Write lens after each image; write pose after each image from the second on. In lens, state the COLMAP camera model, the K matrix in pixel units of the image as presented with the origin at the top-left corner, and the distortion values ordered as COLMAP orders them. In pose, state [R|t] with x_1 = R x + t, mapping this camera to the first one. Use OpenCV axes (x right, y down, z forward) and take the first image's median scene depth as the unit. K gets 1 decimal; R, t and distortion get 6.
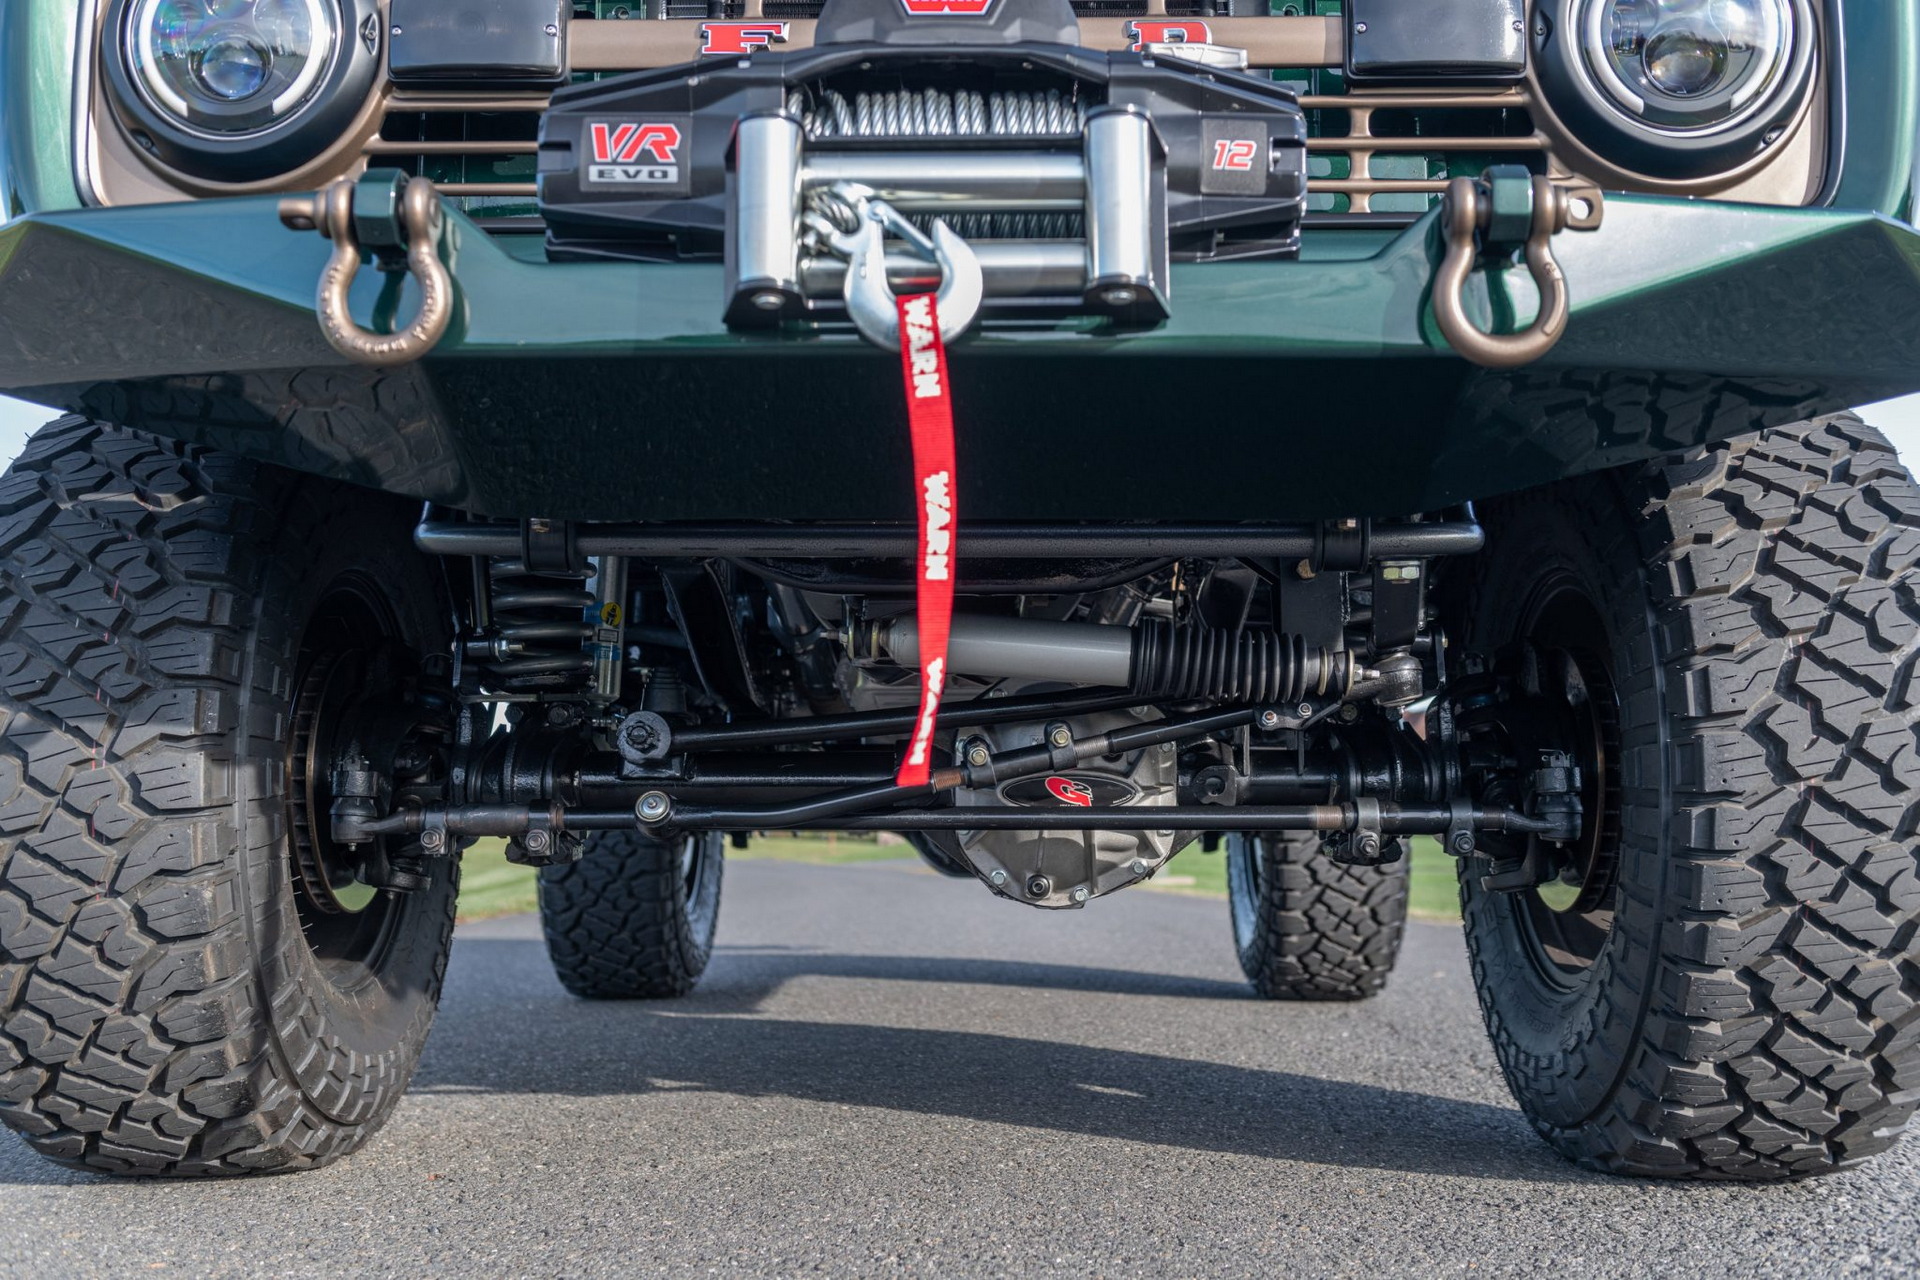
lens RADIAL K [[1921.6, 0, 960.0], [0, 1921.6, 640.0], [0, 0, 1]] dist [0.000628, -0.007351]
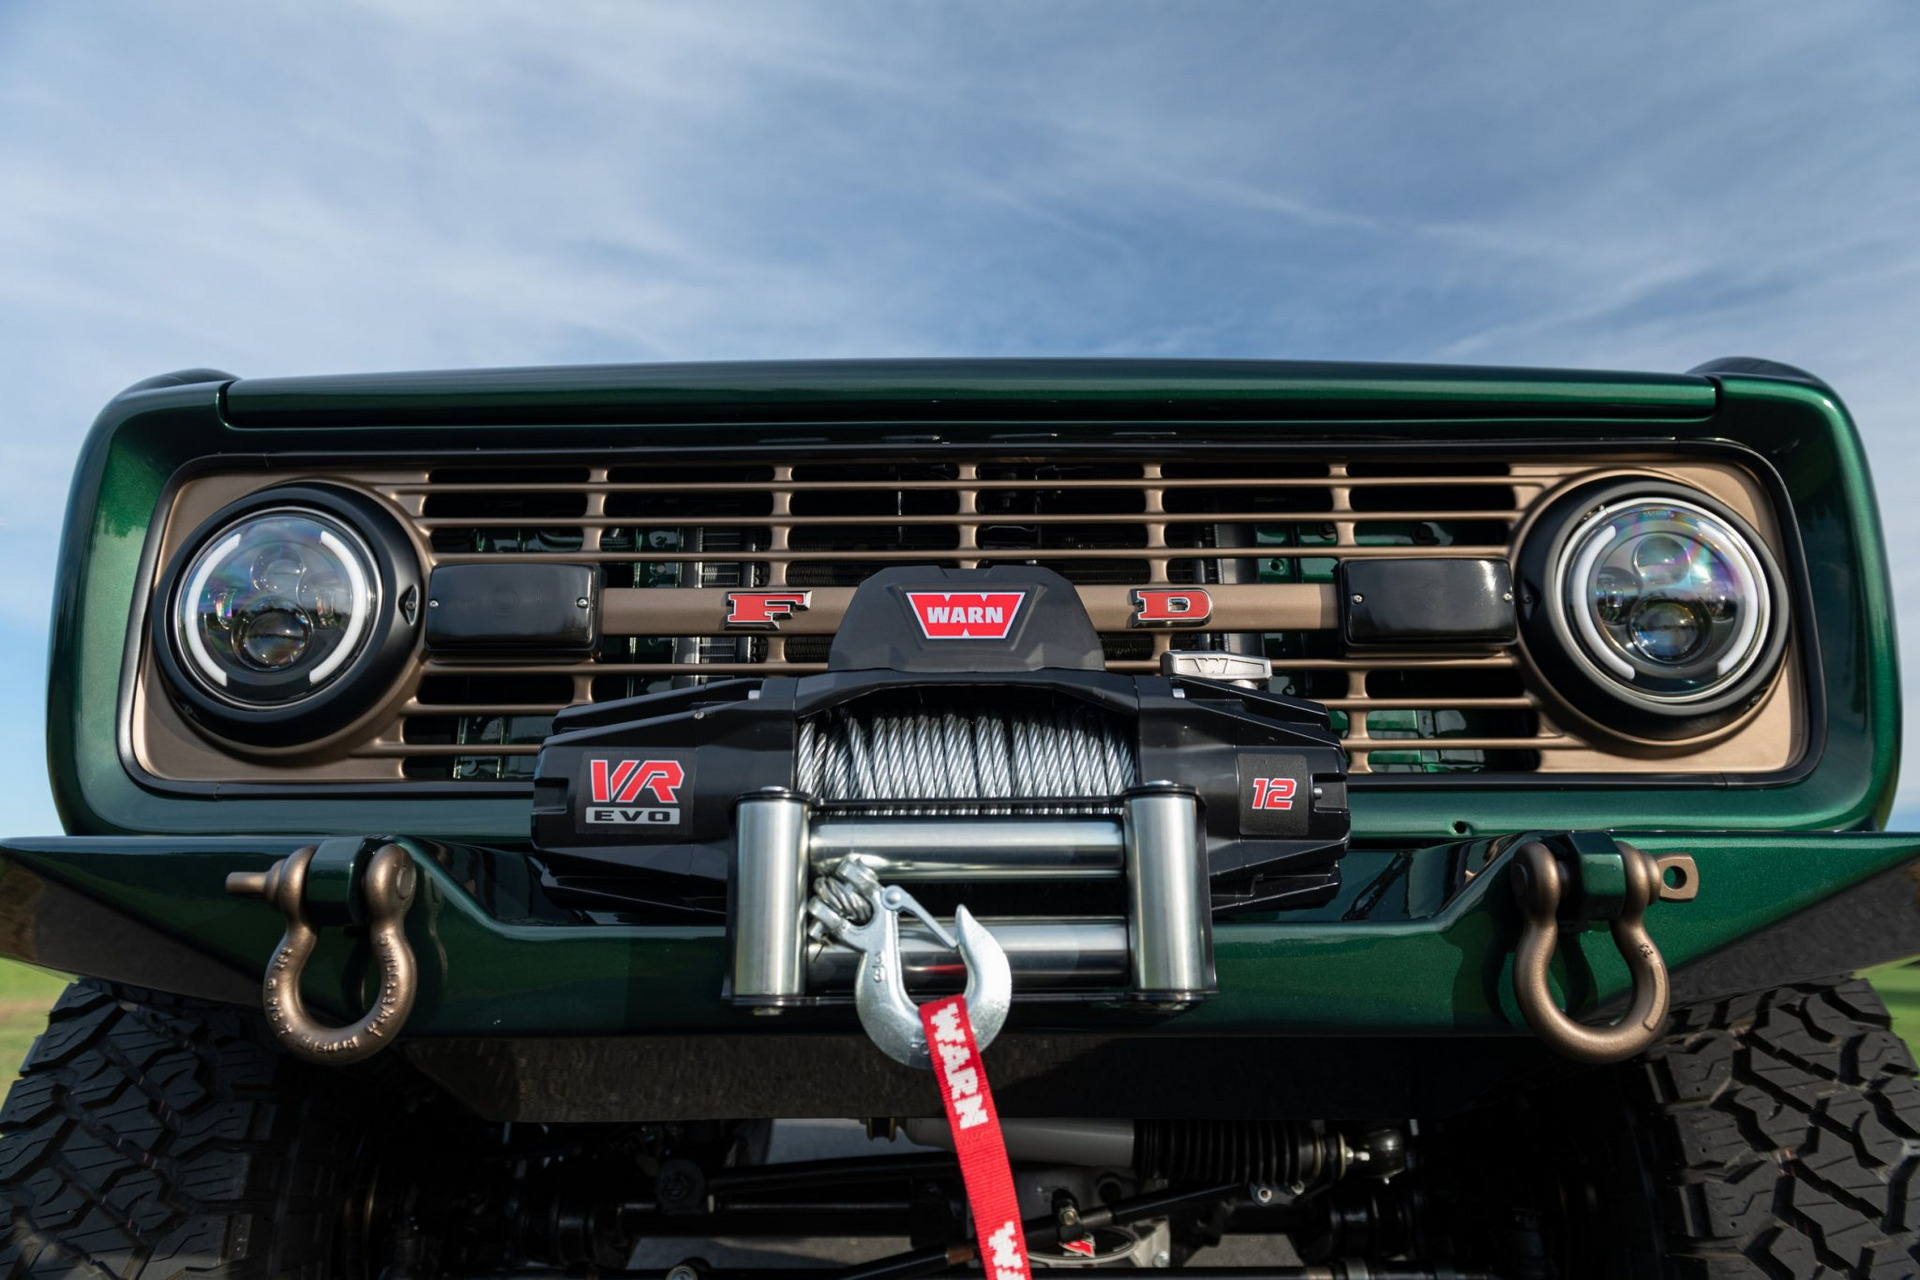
lens RADIAL K [[1276.7, 0, 960.0], [0, 1276.7, 640.0], [0, 0, 1]] dist [0.005422, -0.001748]
pose [[0.999974, -0.004265, 0.005761, -0.010868], [0.004955, 0.992060, -0.125672, -0.194292], [-0.005179, 0.125697, 0.992055, 0.290588]]
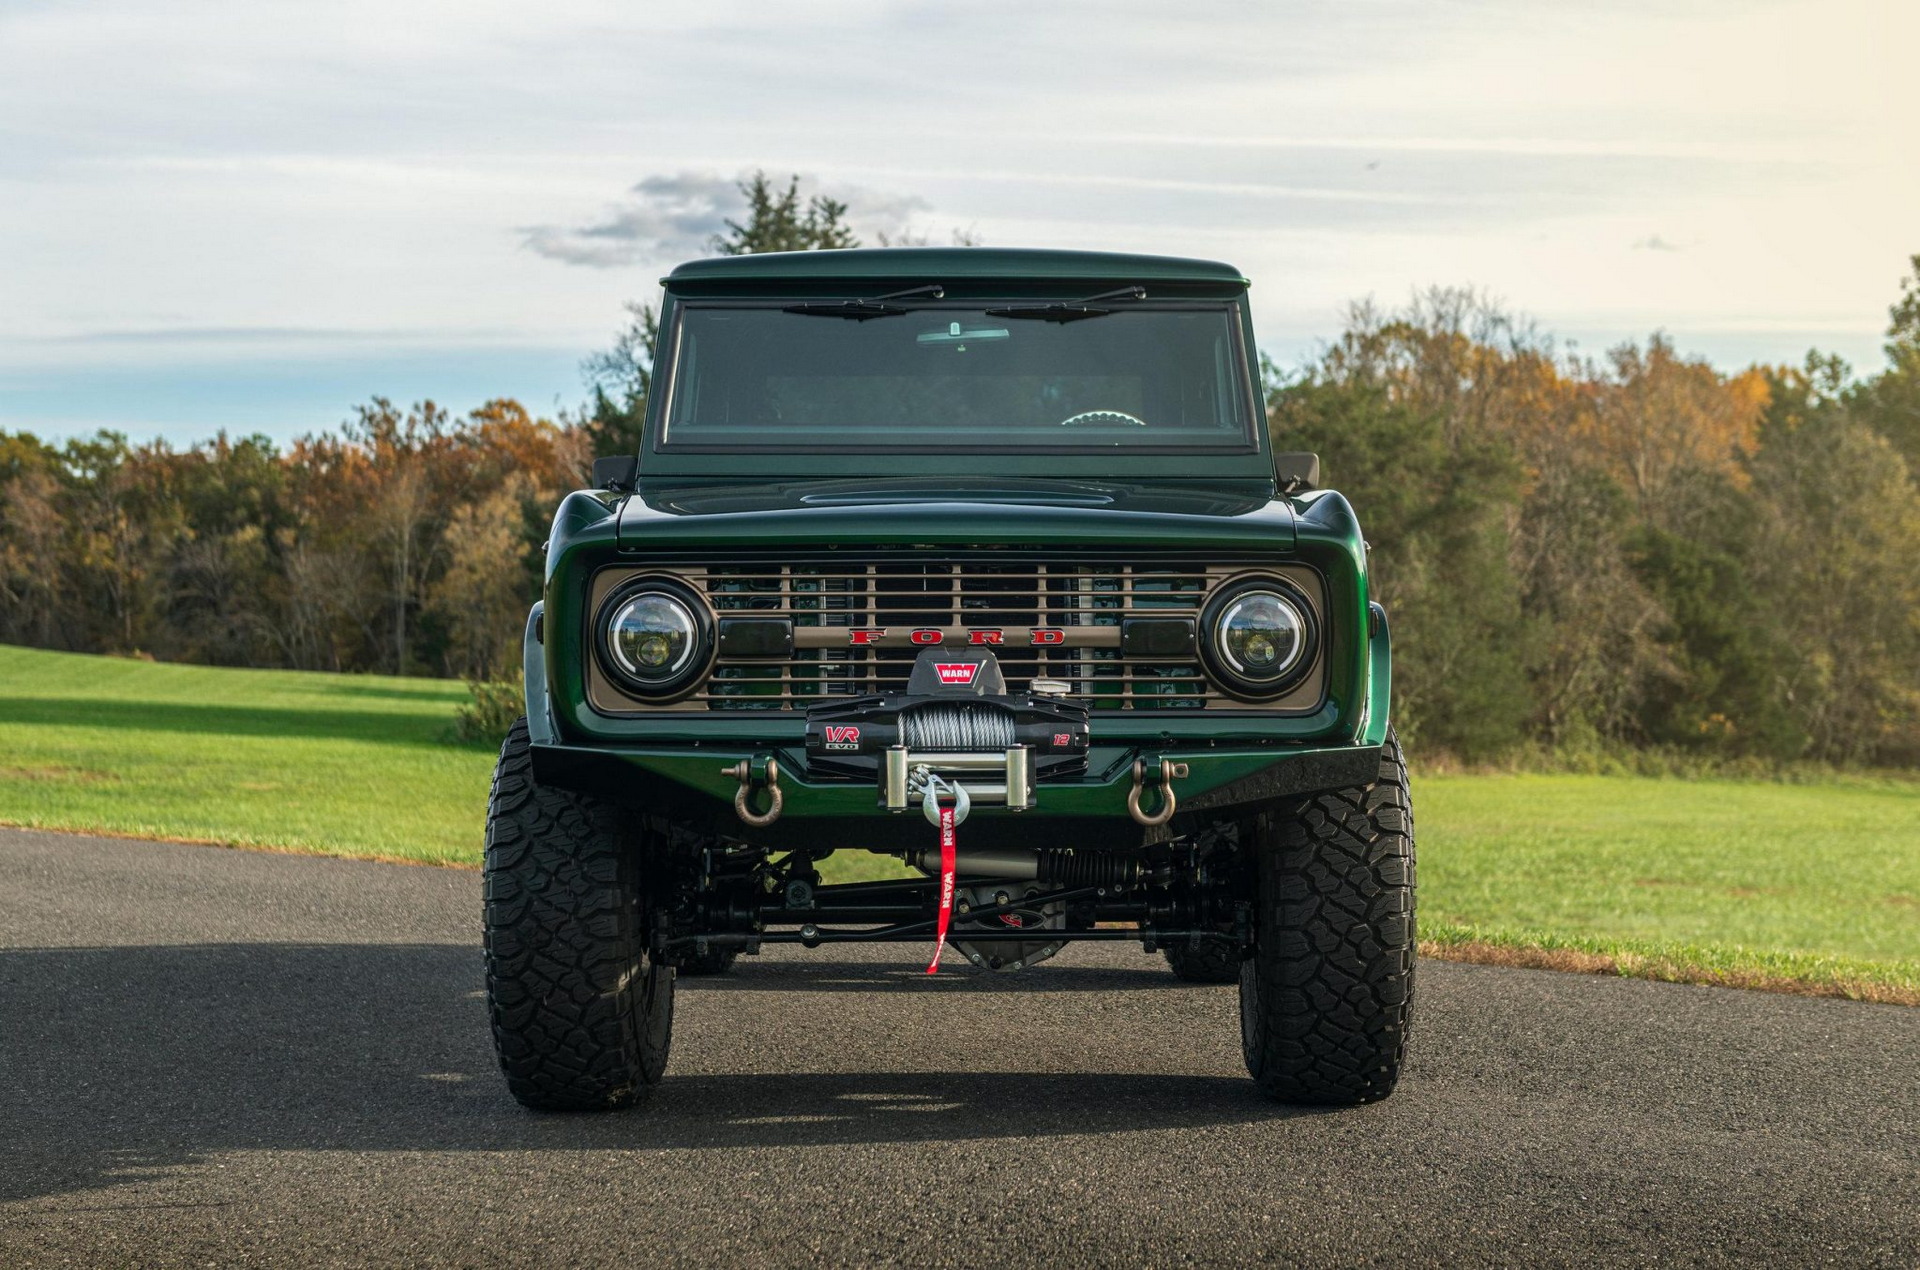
lens RADIAL K [[3177.9, 0, 960.0], [0, 3177.9, 635.0], [0, 0, 1]] dist [0.010779, -0.002551]
pose [[0.999892, -0.003043, 0.014368, -0.051923], [0.001367, 0.993333, 0.115270, -0.719466], [-0.014623, -0.115238, 0.993230, -2.715859]]
